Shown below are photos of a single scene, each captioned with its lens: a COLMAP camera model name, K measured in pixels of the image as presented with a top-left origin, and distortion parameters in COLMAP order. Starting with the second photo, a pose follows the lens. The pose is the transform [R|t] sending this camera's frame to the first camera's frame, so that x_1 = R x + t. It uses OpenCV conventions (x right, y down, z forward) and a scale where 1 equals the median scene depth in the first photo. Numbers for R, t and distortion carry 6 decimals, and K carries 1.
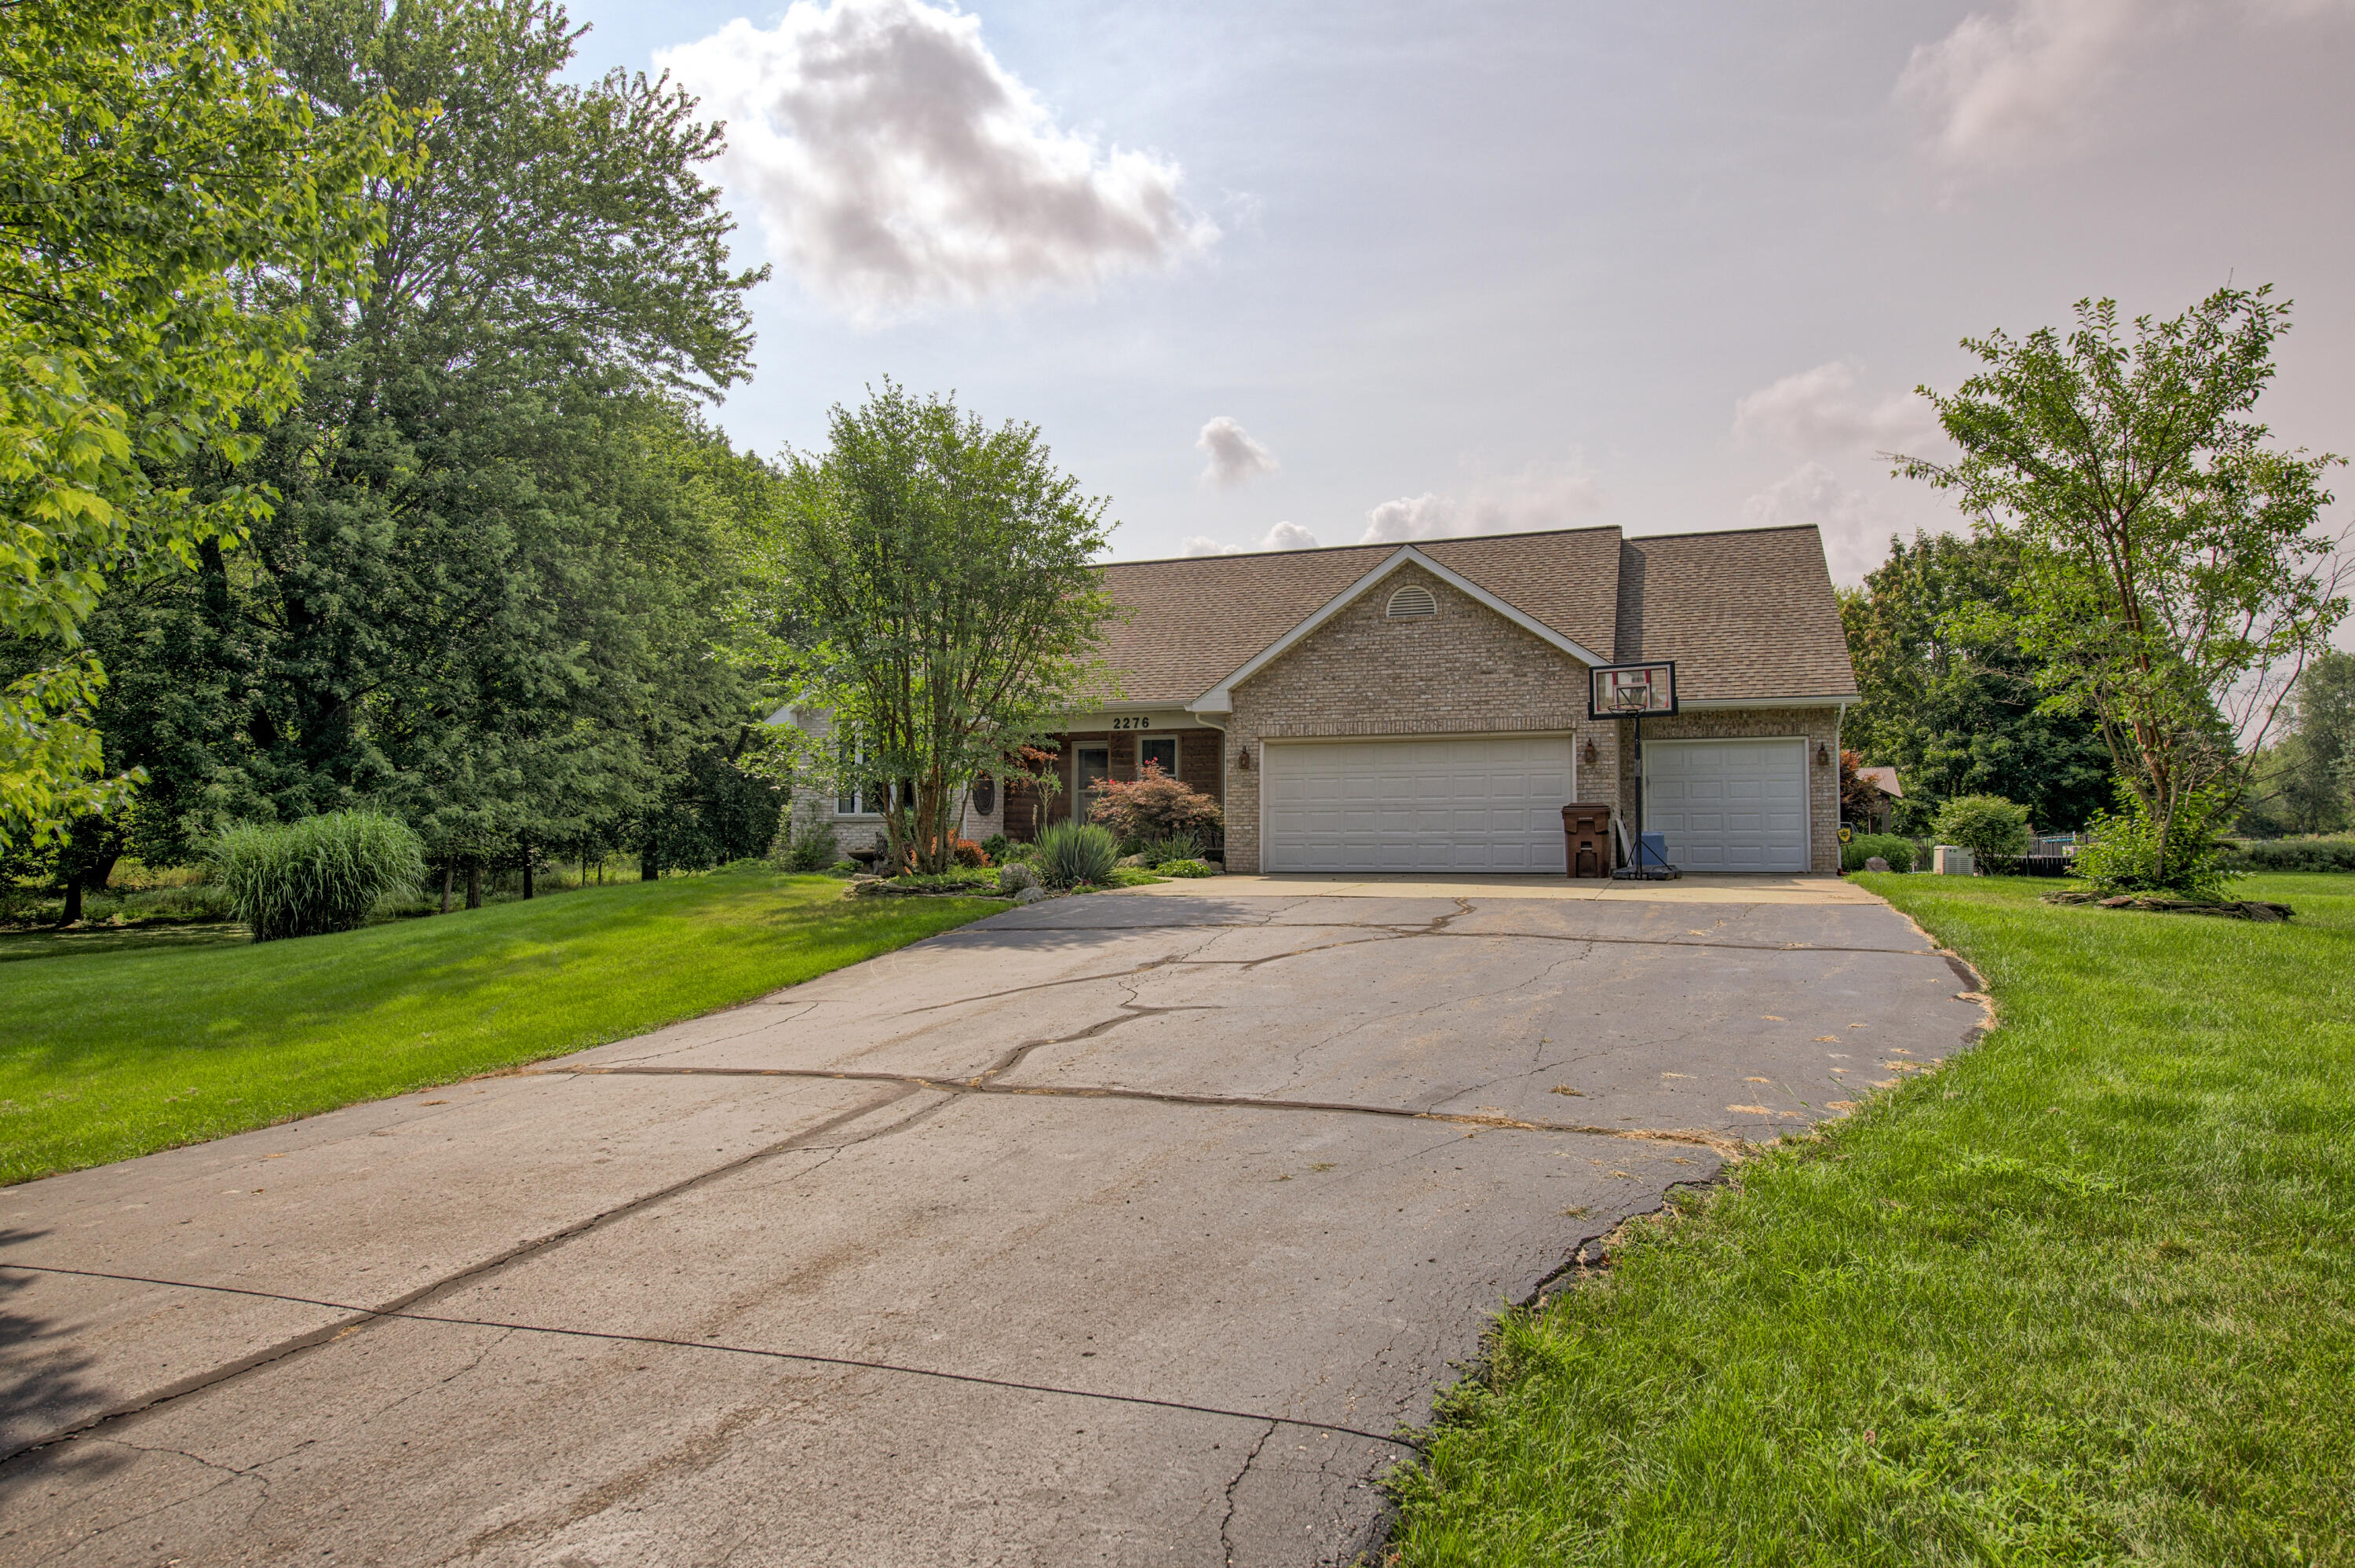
lens RADIAL K [[1376.7, 0, 1202.4], [0, 1376.7, 784.9], [0, 0, 1]] dist [-0.000219, -0.000018]
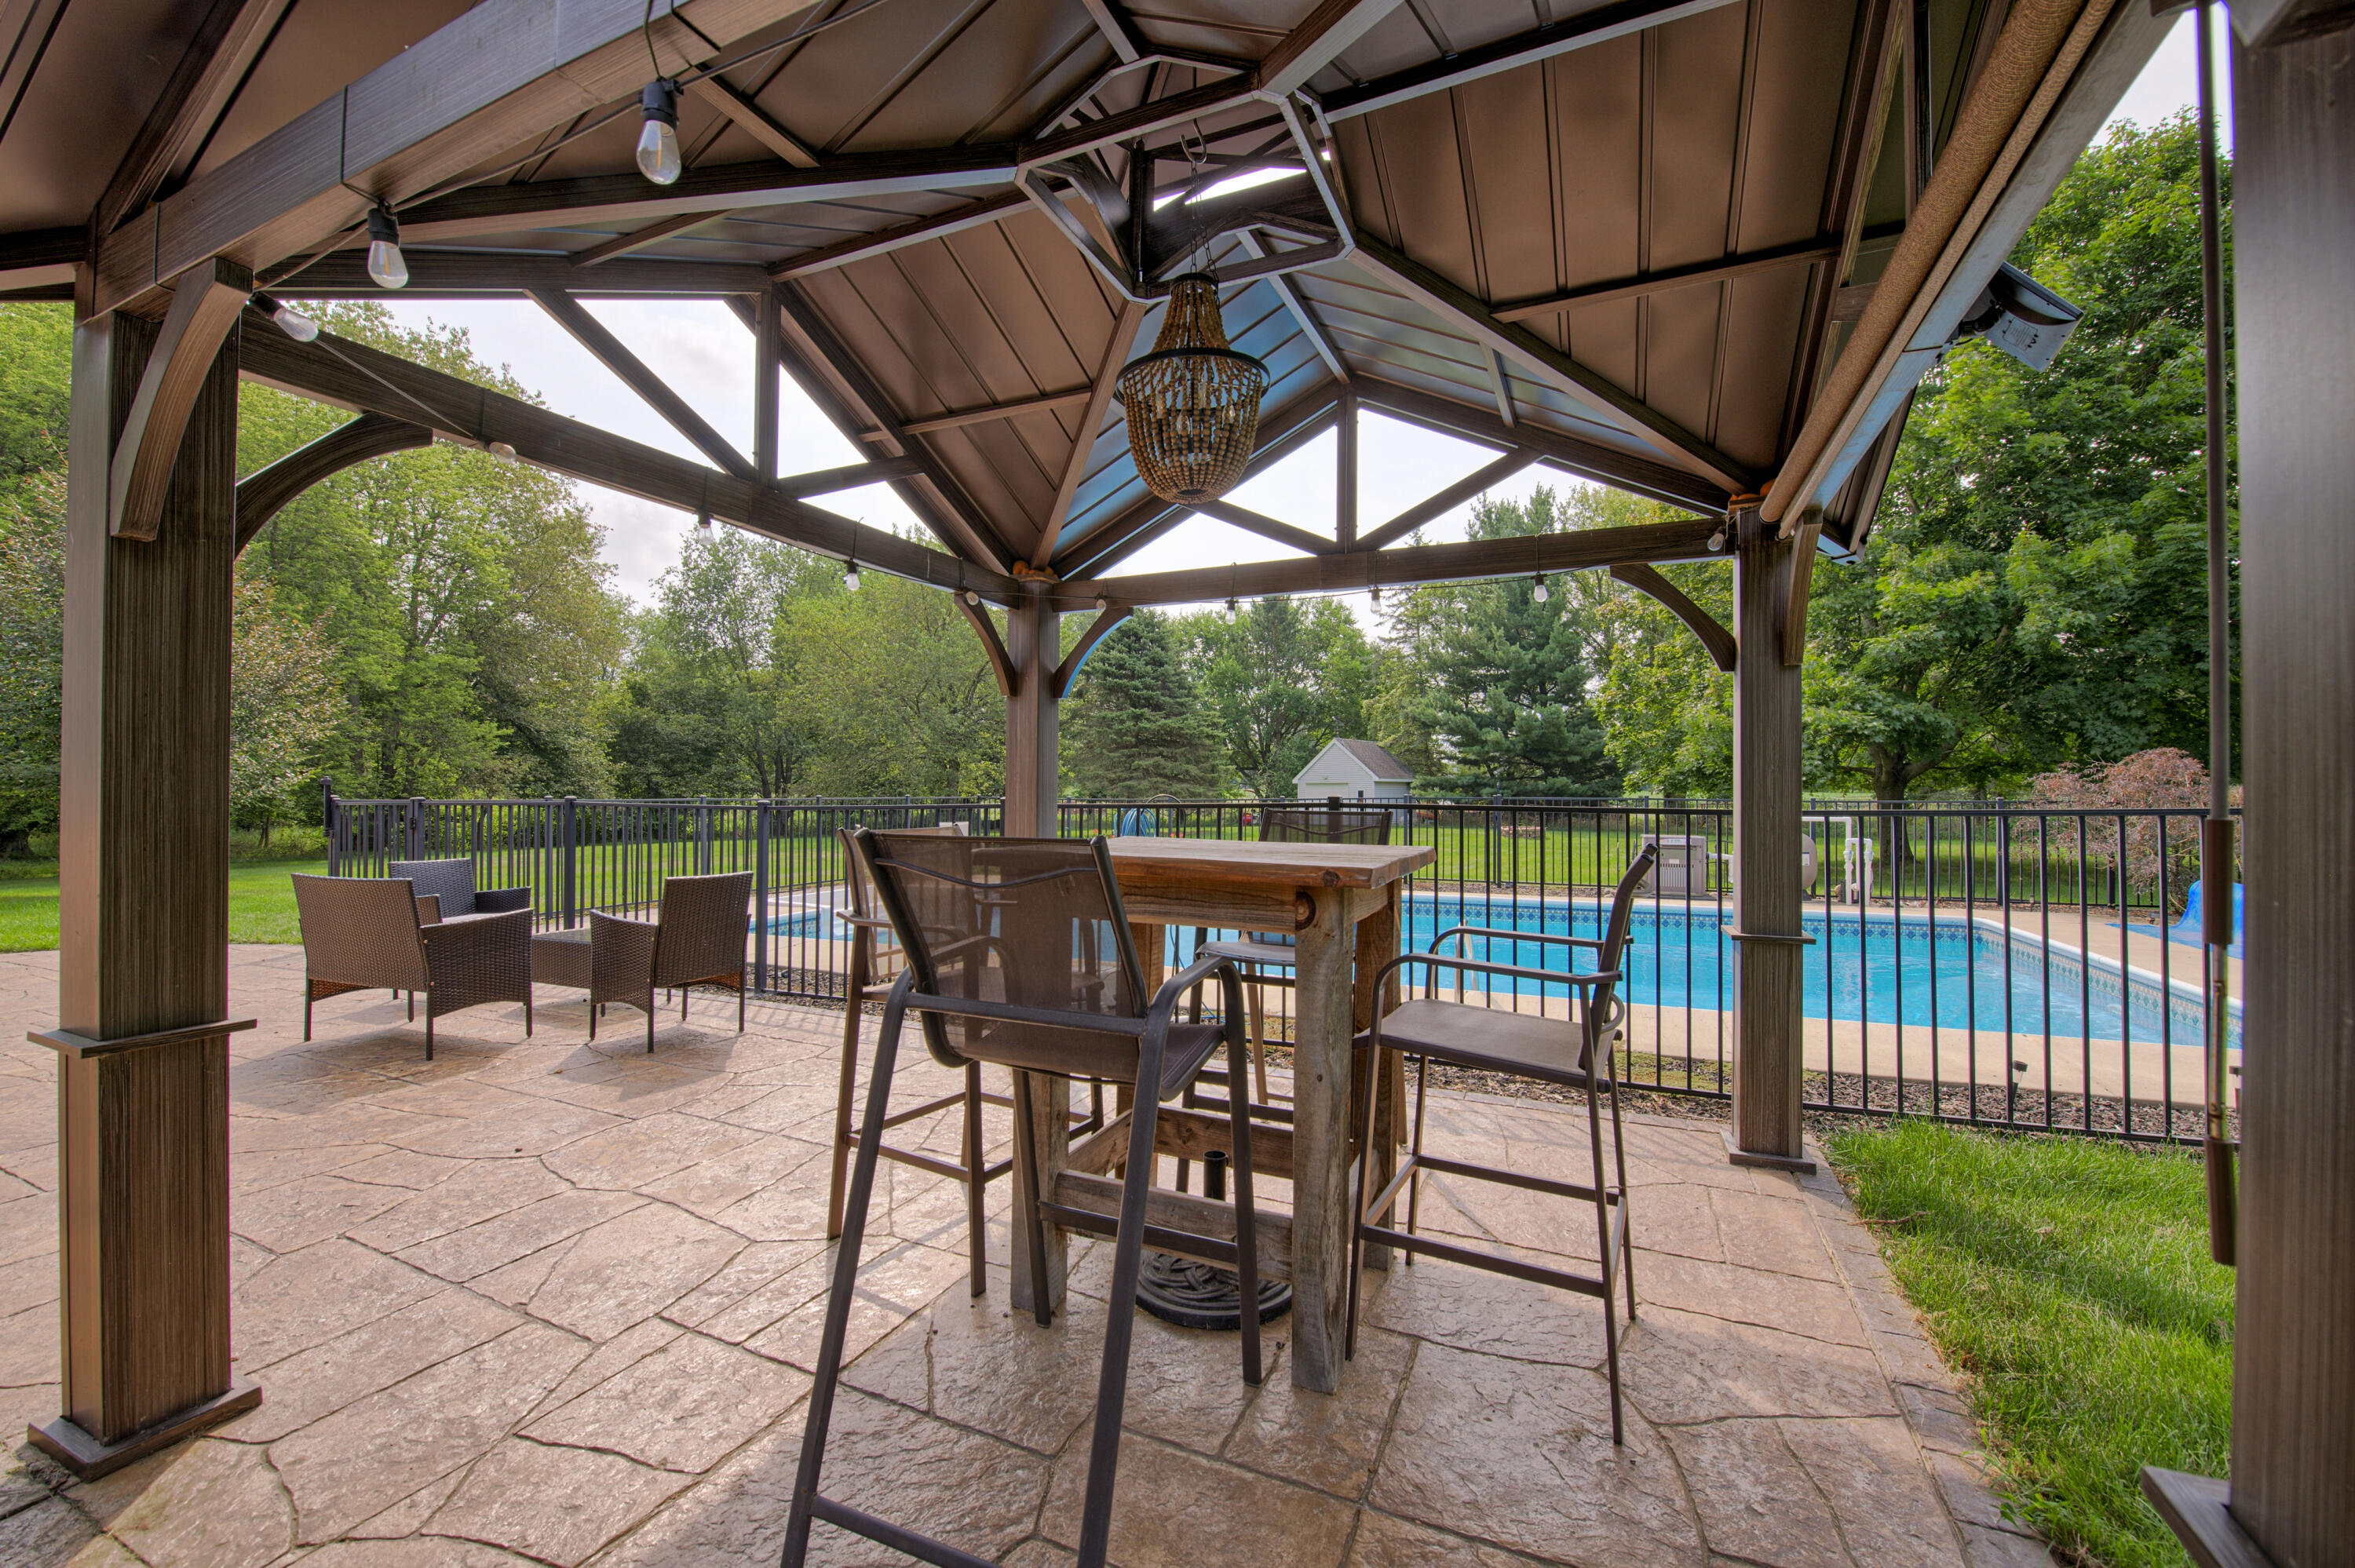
lens RADIAL K [[928.8, 0, 1177.5], [0, 928.8, 784.0], [0, 0, 1]] dist [-0.009726, -0.004008]
pose [[0.995198, -0.002030, -0.097860, 0.734605], [0.004836, 0.999584, 0.028447, 0.048011], [0.097762, -0.028783, 0.994794, 1.497395]]
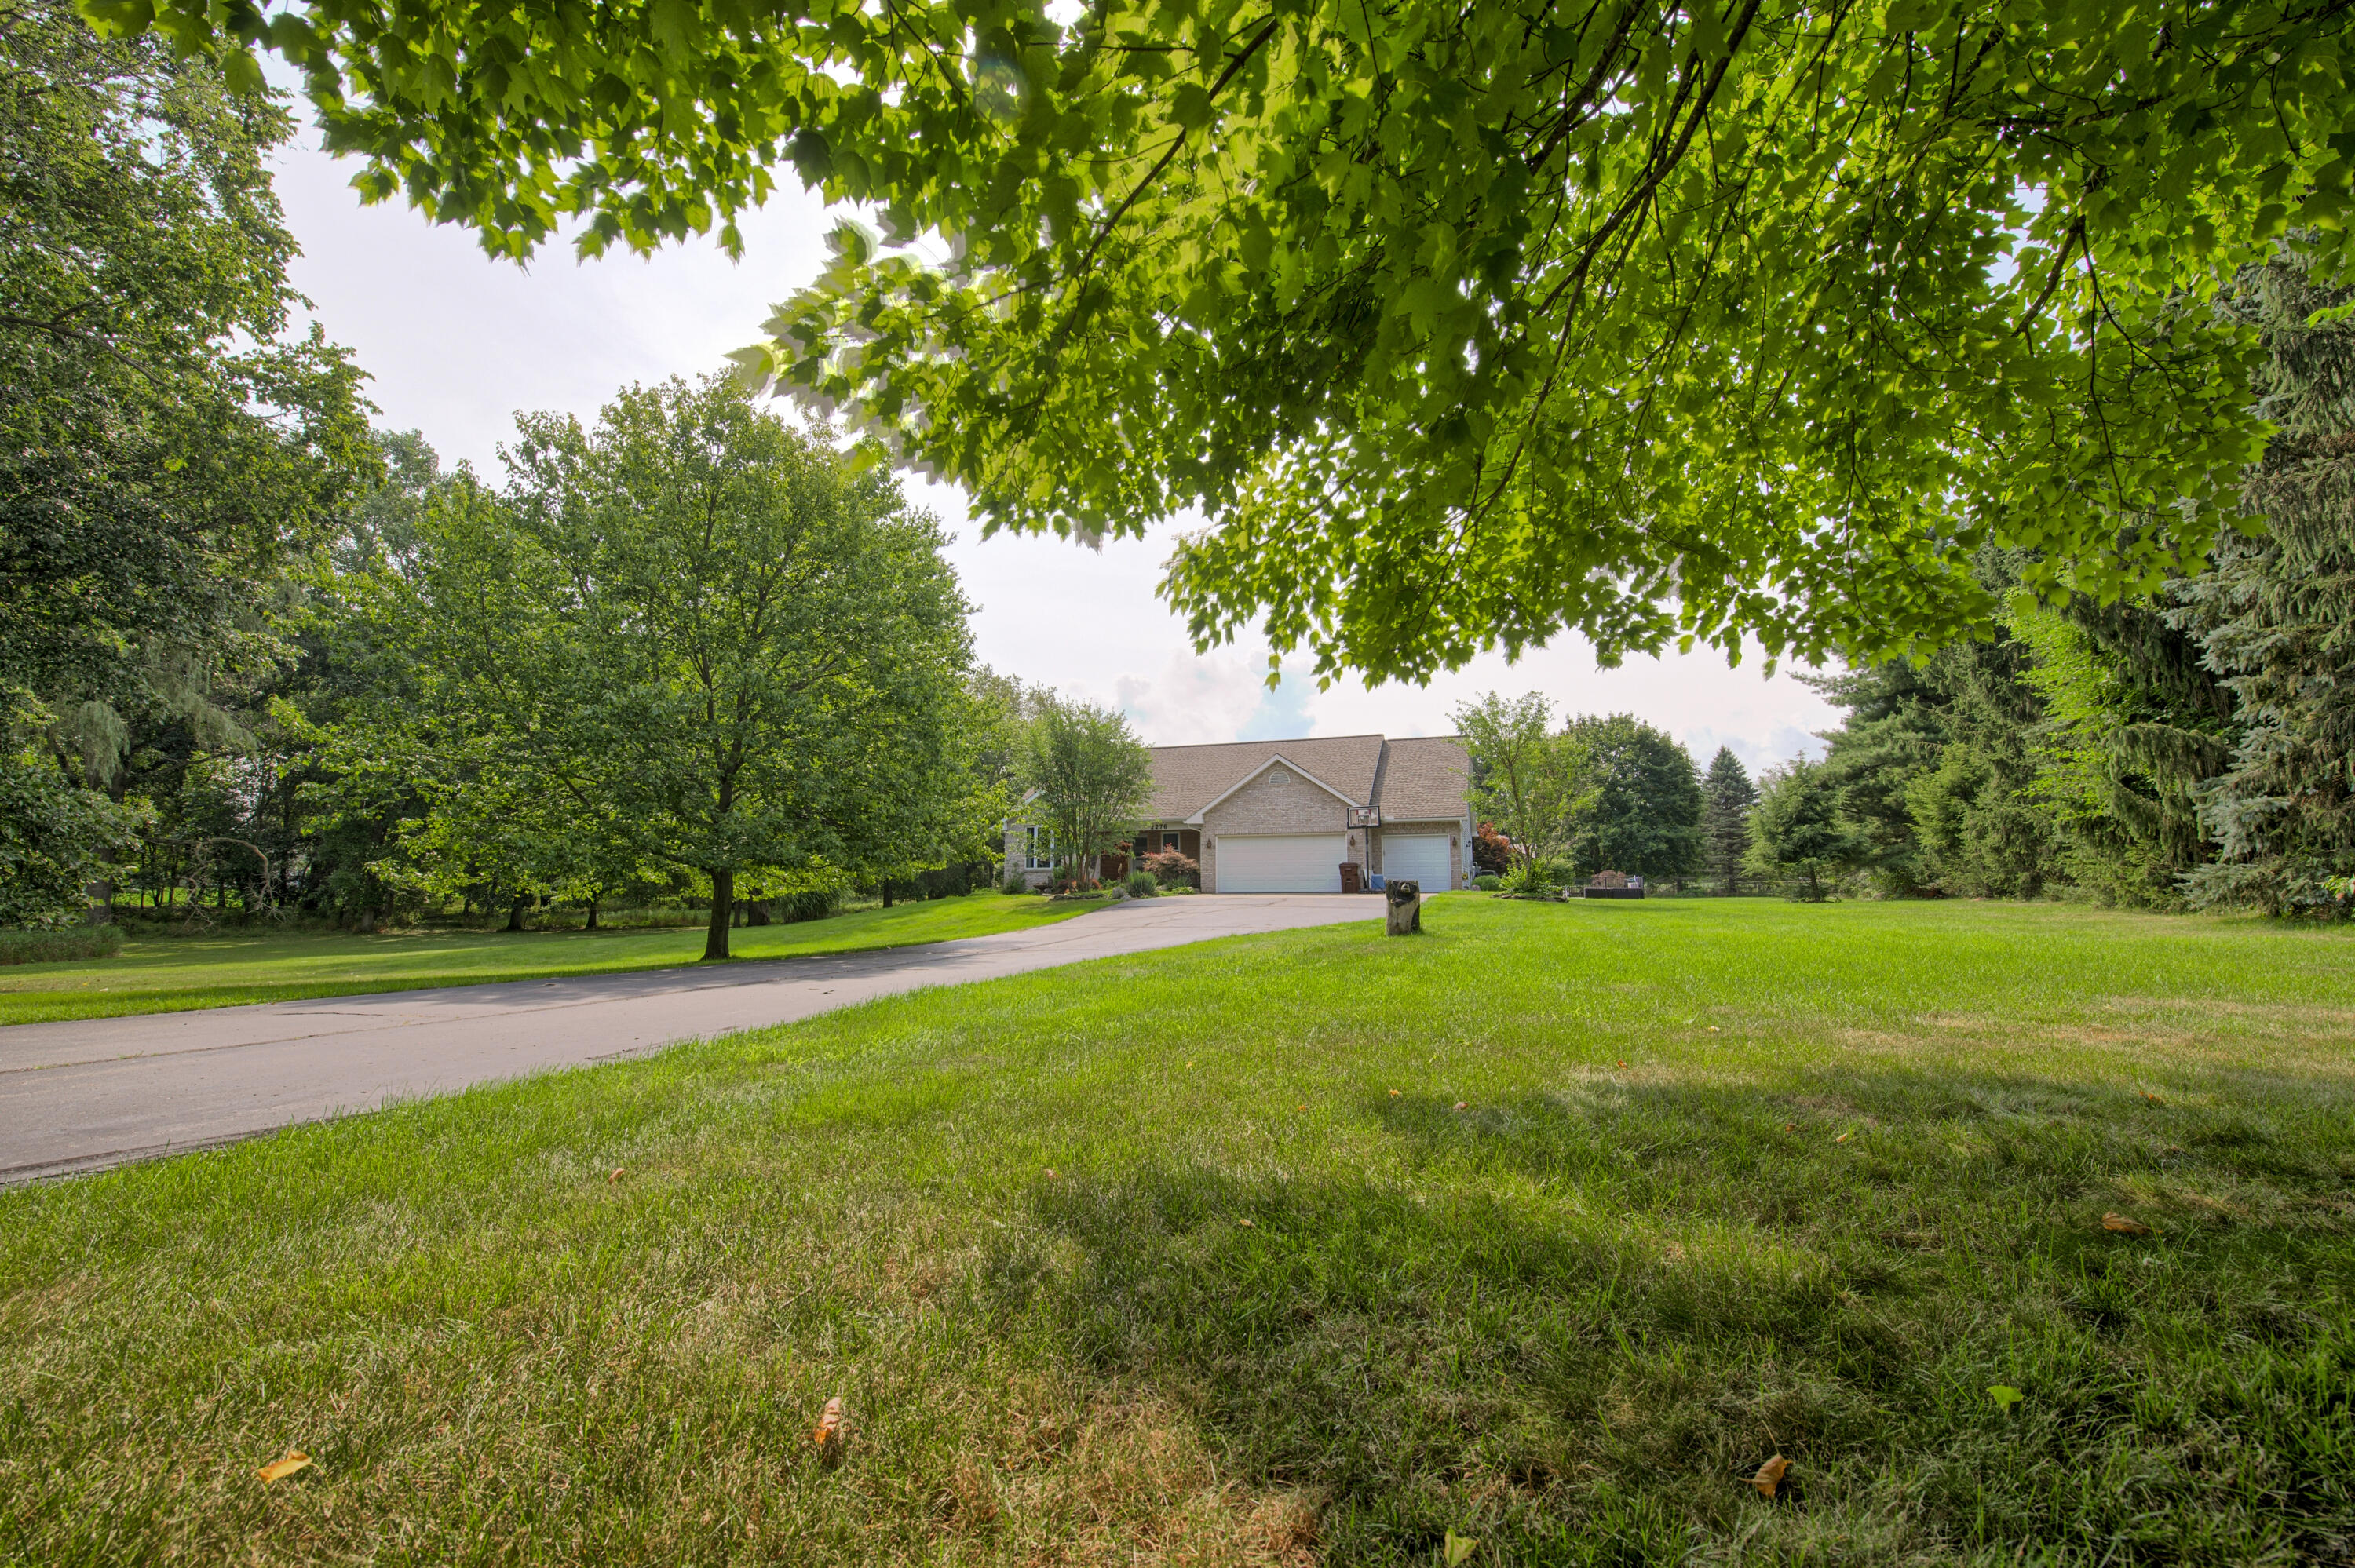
lens RADIAL K [[941.3, 0, 1187.7], [0, 941.3, 779.4], [0, 0, 1]] dist [-0.006987, -0.003827]
pose [[0.999997, -0.002360, -0.000057, -0.004836], [0.002349, 0.997174, -0.075095, -0.007759], [0.000234, 0.075095, 0.997176, -0.581398]]
